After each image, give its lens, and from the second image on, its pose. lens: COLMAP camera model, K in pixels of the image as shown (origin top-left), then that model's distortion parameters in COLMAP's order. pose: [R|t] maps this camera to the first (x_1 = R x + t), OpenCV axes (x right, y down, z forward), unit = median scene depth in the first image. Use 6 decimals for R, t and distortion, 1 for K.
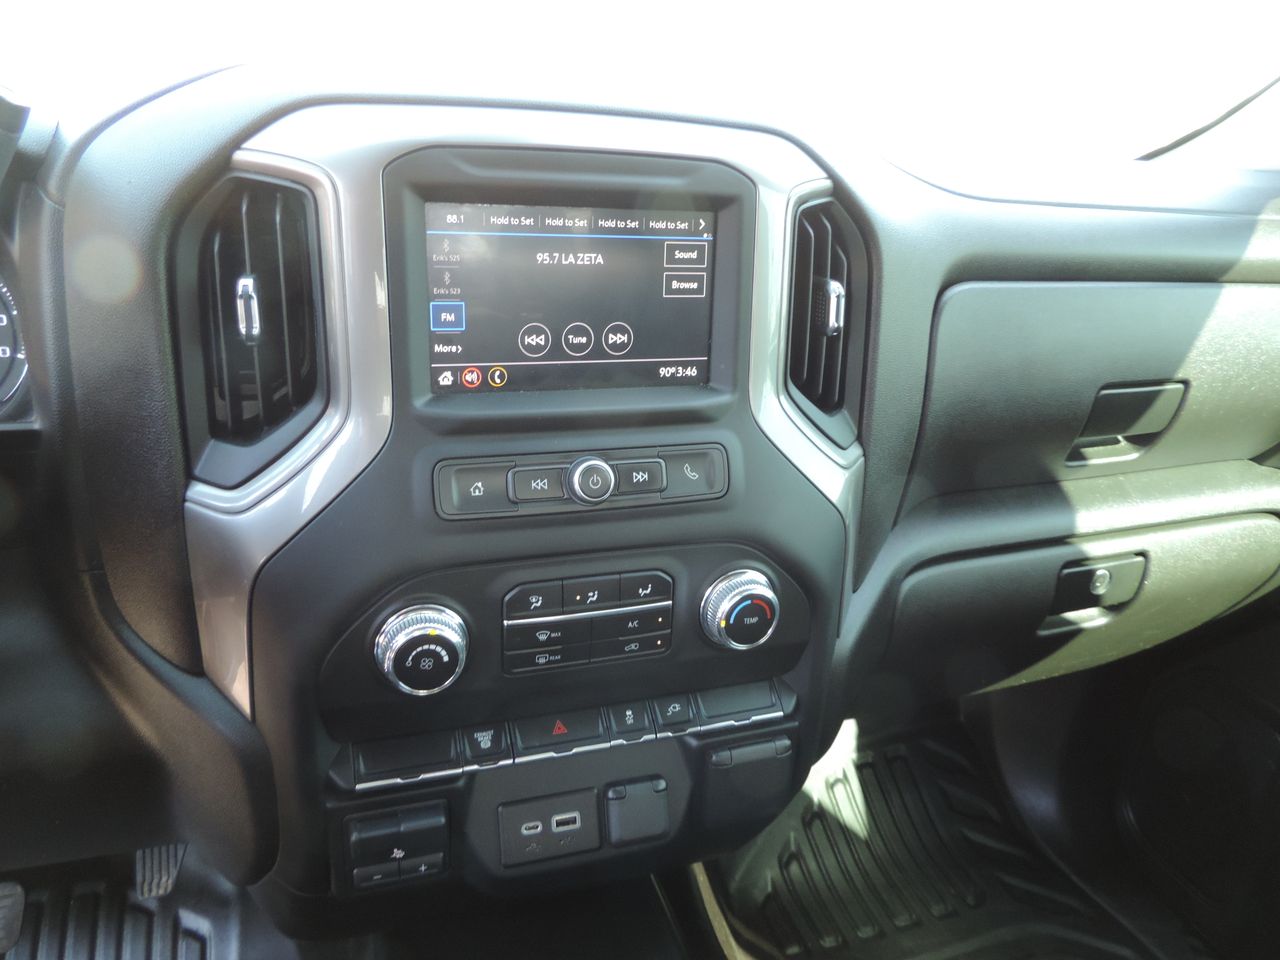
lens RADIAL K [[927.5, 0, 637.4], [0, 927.5, 464.0], [0, 0, 1]] dist [0.002970, 0.001626]
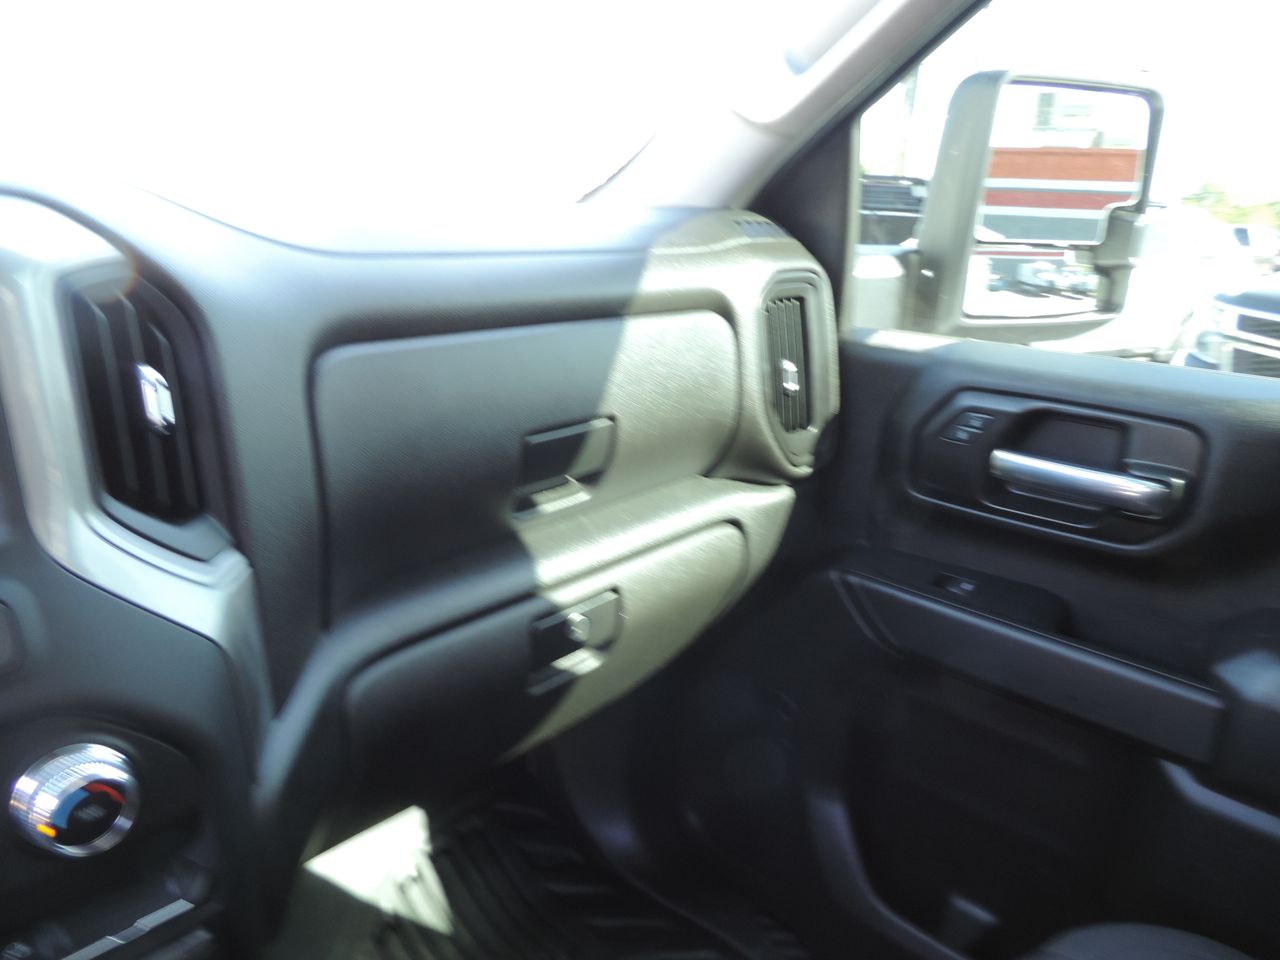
lens RADIAL K [[938.5, 0, 640.0], [0, 938.5, 480.0], [0, 0, 1]] dist [0.010696, -0.003716]
pose [[0.898441, -0.165910, 0.406543, 0.206891], [0.180107, 0.983641, 0.003395, -0.019844], [-0.400456, 0.070171, 0.913625, 0.062745]]
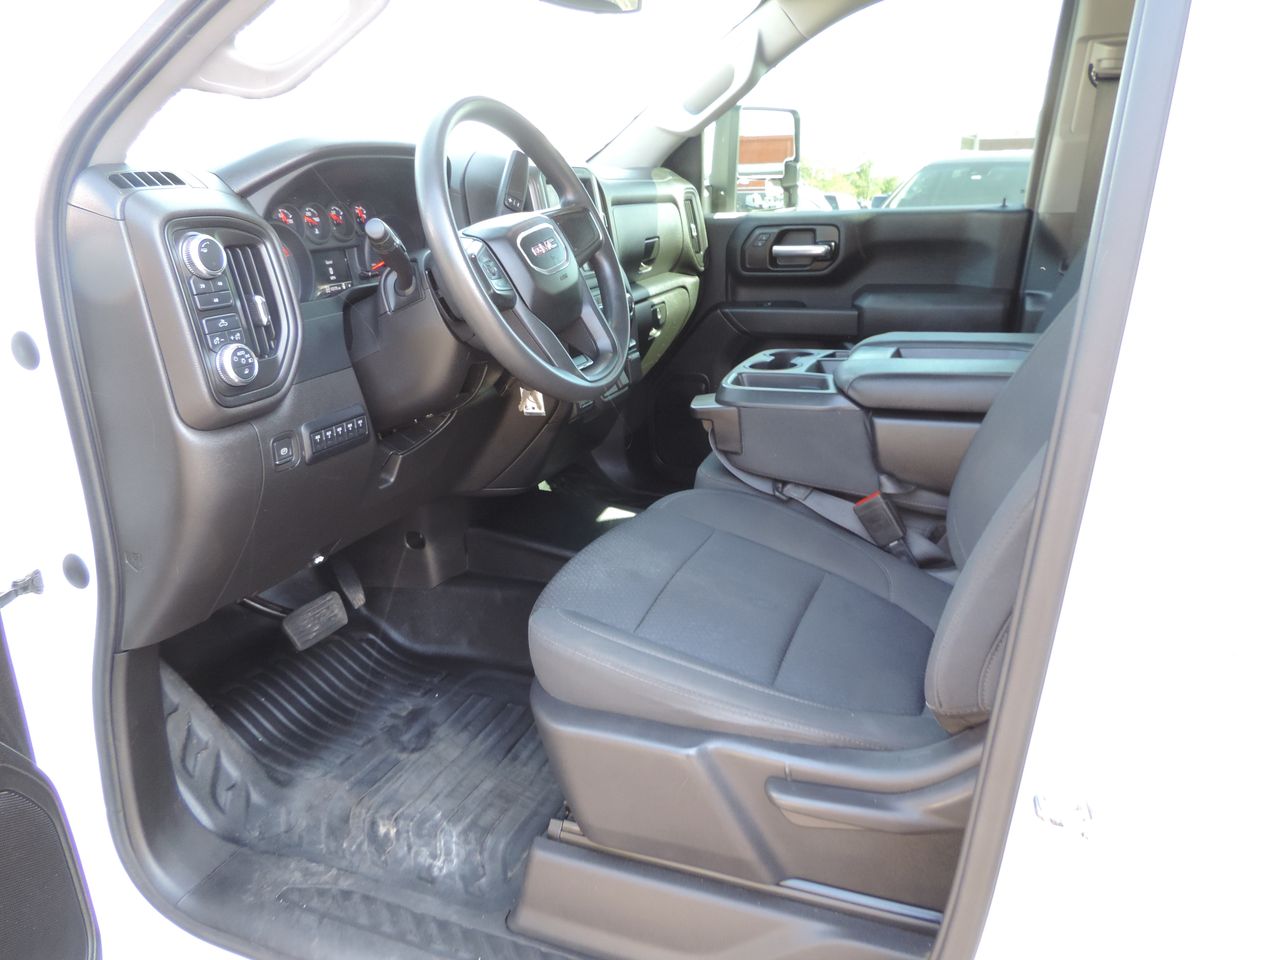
lens RADIAL K [[952.6, 0, 640.0], [0, 952.6, 480.0], [0, 0, 1]] dist [0.099822, -0.132155]
pose [[0.673856, -0.291783, 0.678809, -1.865080], [0.336955, 0.938980, 0.069120, 0.440018], [-0.657556, 0.182151, 0.731055, -1.104969]]
